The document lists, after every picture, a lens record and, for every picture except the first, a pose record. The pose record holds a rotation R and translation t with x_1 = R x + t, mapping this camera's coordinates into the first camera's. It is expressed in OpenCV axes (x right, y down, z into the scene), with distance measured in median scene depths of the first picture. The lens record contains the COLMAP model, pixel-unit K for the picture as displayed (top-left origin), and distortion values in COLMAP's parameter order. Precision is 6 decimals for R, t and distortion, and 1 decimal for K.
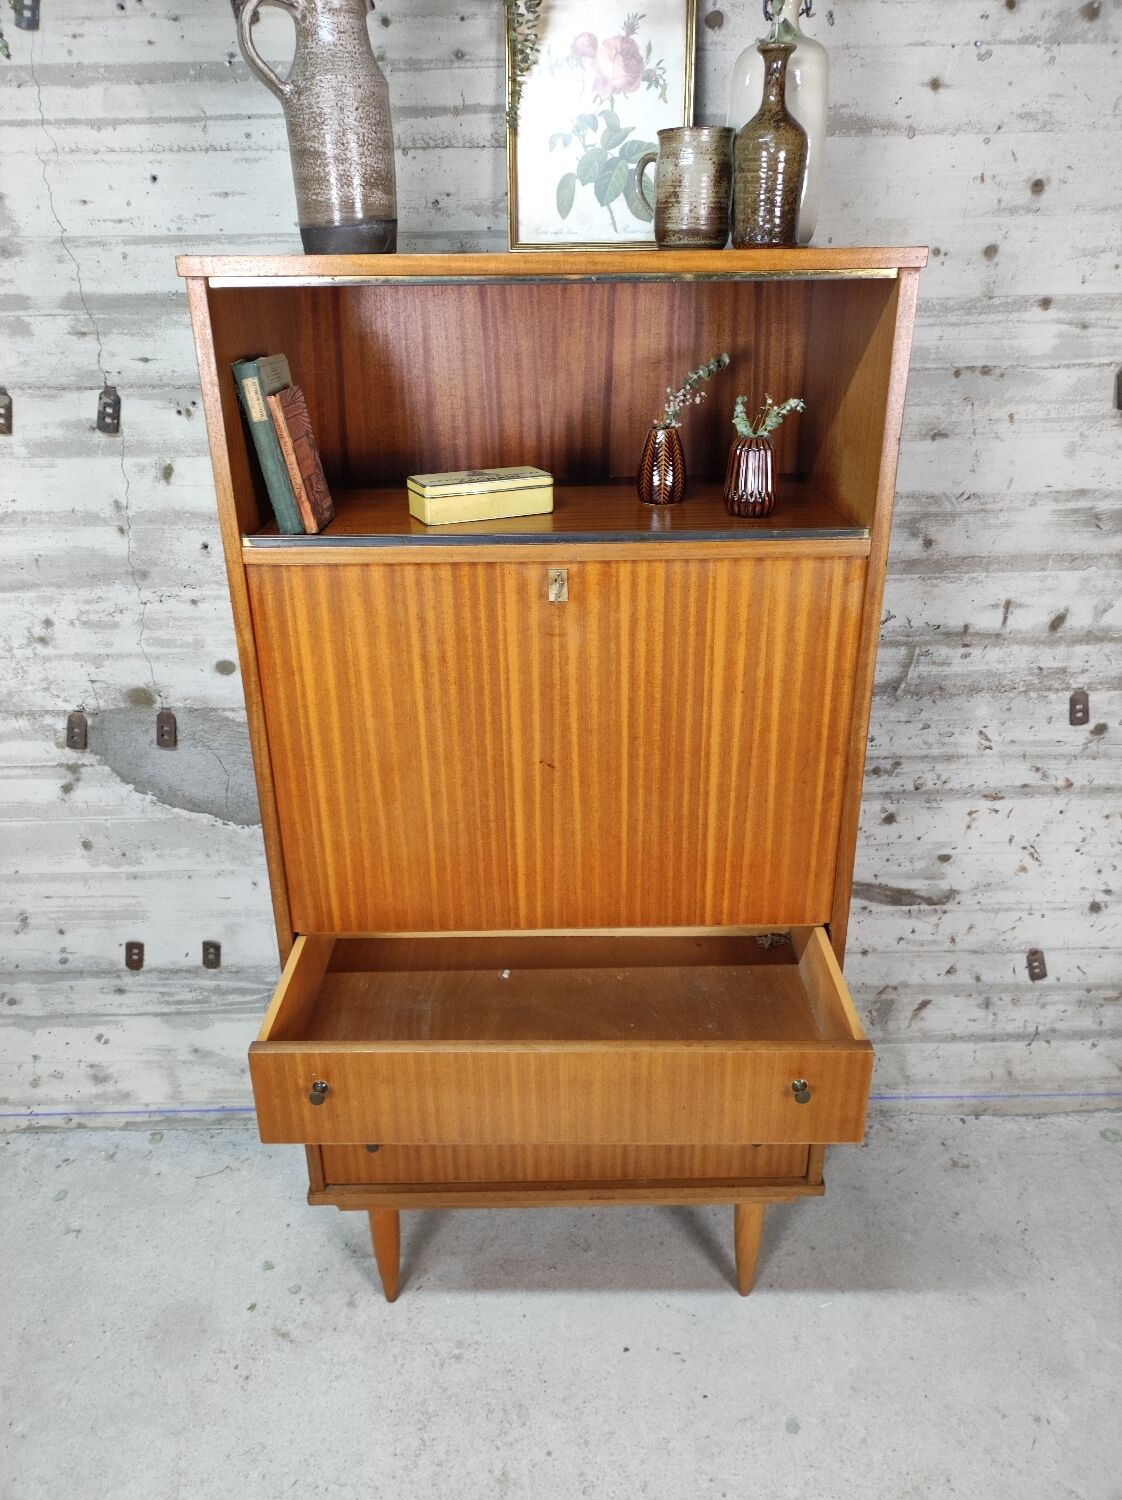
lens RADIAL K [[1101.9, 0, 558.4], [0, 1101.9, 744.2], [0, 0, 1]] dist [0.028917, -0.025025]
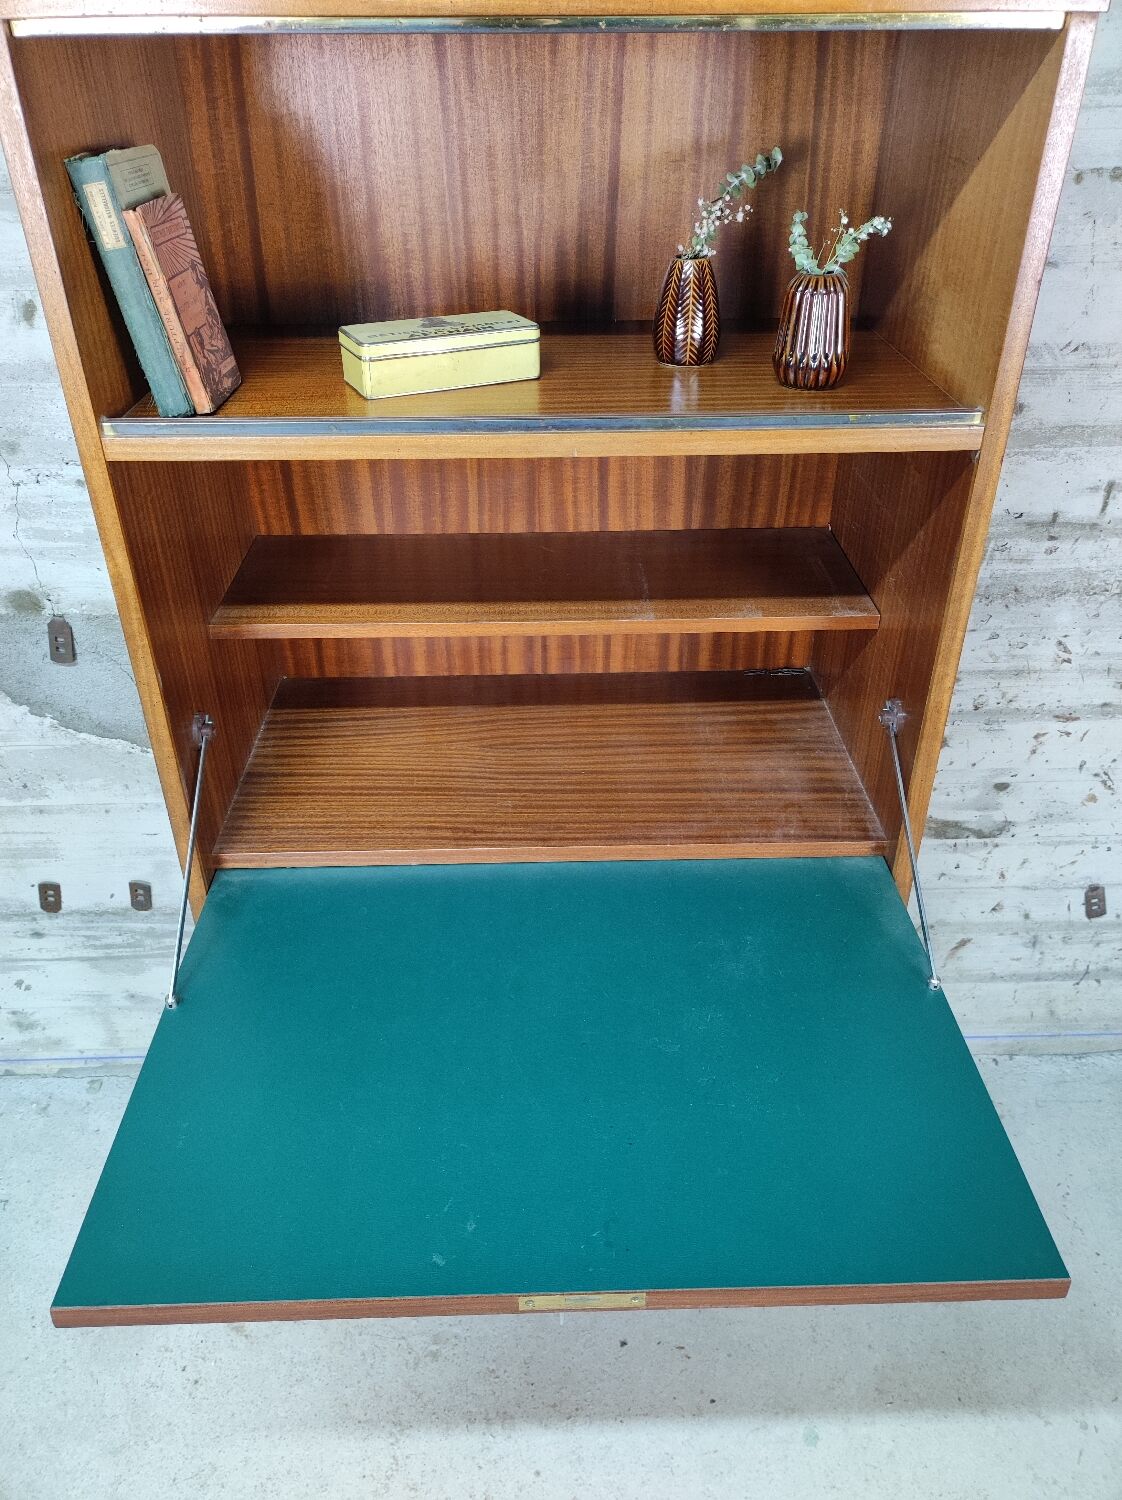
lens RADIAL K [[1101.9, 0, 559.8], [0, 1101.9, 741.2], [0, 0, 1]] dist [0.028917, -0.025025]
pose [[0.999879, -0.002055, 0.015390, -0.002909], [-0.000340, 0.988064, 0.154046, -0.071412], [-0.015523, -0.154033, 0.987944, 0.198362]]
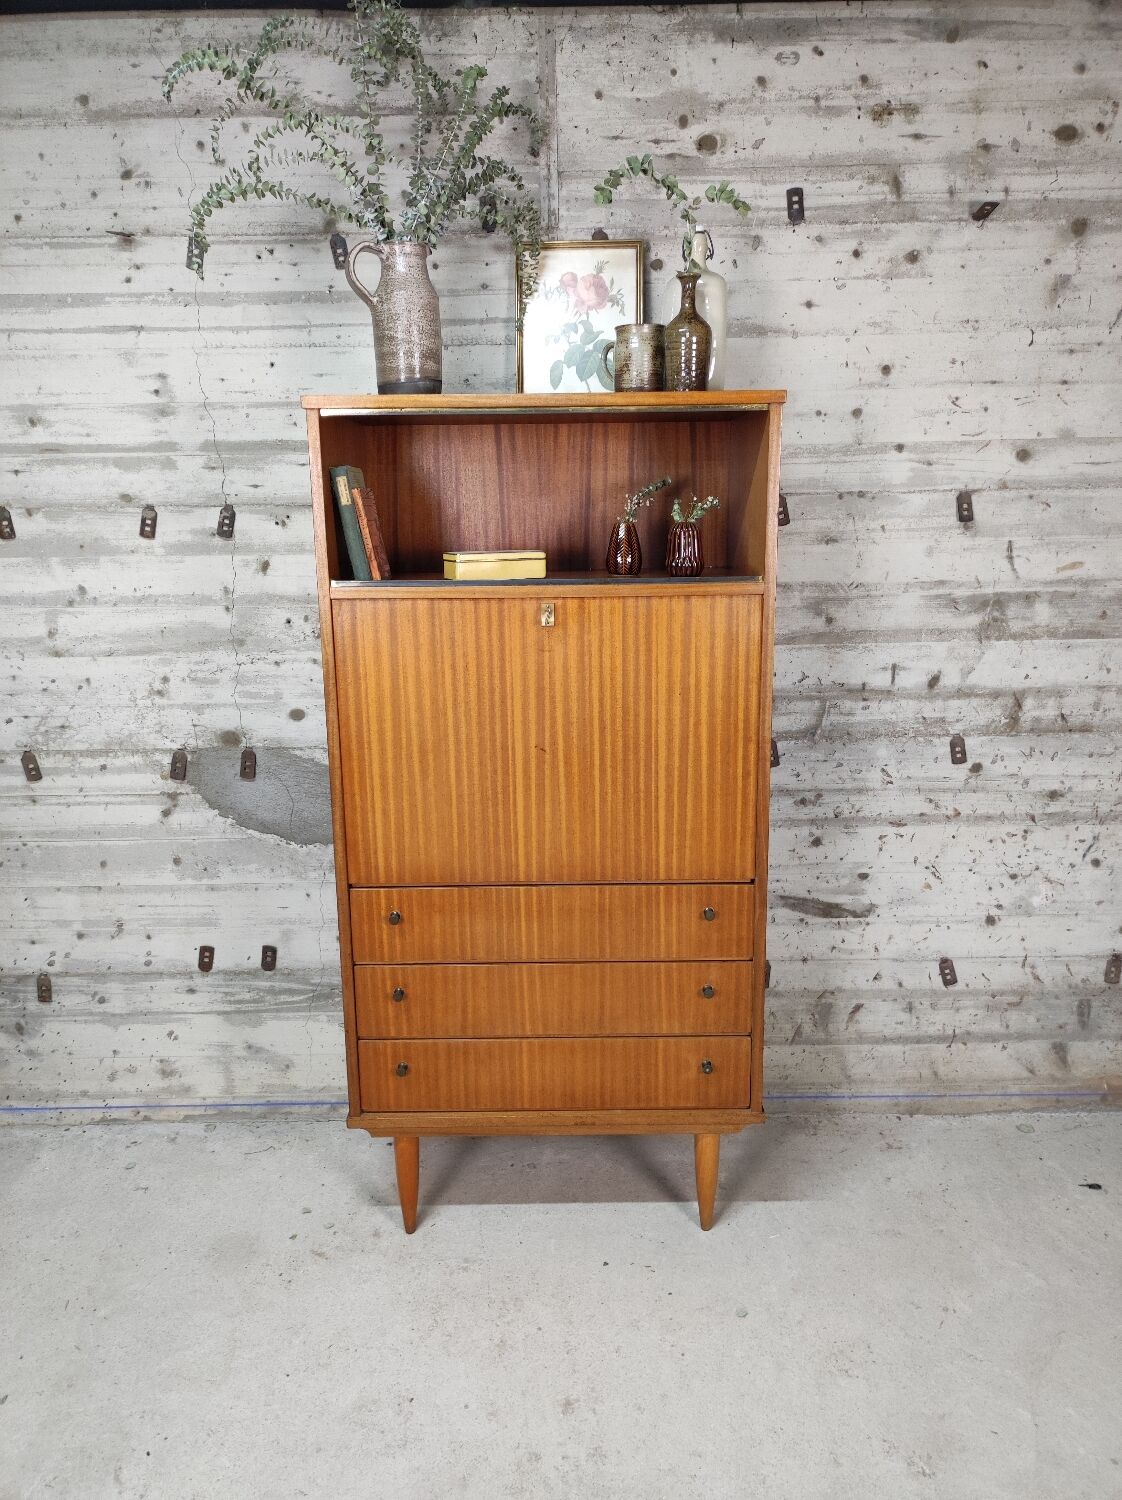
lens RADIAL K [[1101.9, 0, 558.1], [0, 1101.9, 742.2], [0, 0, 1]] dist [0.028917, -0.025025]
pose [[0.999946, 0.002174, -0.010159, 0.021400], [-0.004081, 0.981450, -0.191675, 0.224179], [0.009554, 0.191707, 0.981406, -0.287027]]
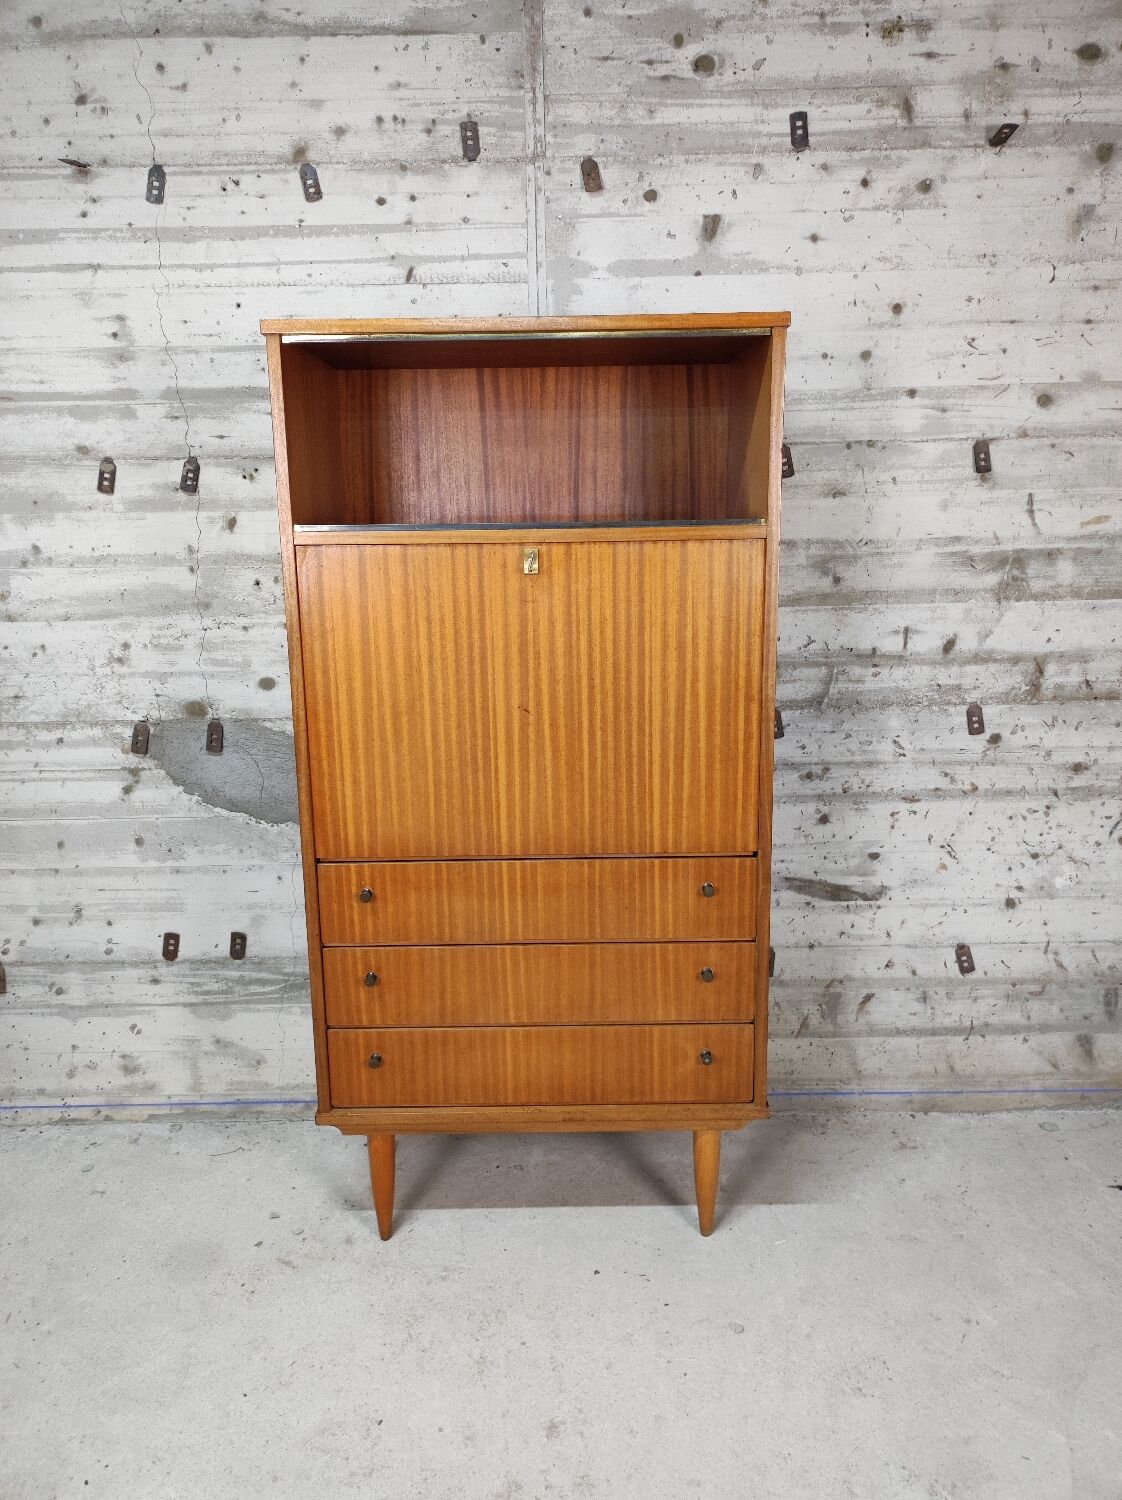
lens RADIAL K [[1101.9, 0, 558.9], [0, 1101.9, 742.3], [0, 0, 1]] dist [0.028917, -0.025025]
pose [[0.999931, 0.000236, -0.011704, 0.036906], [-0.002585, 0.979565, -0.201113, 0.253337], [0.011417, 0.201129, 0.979498, -0.187595]]
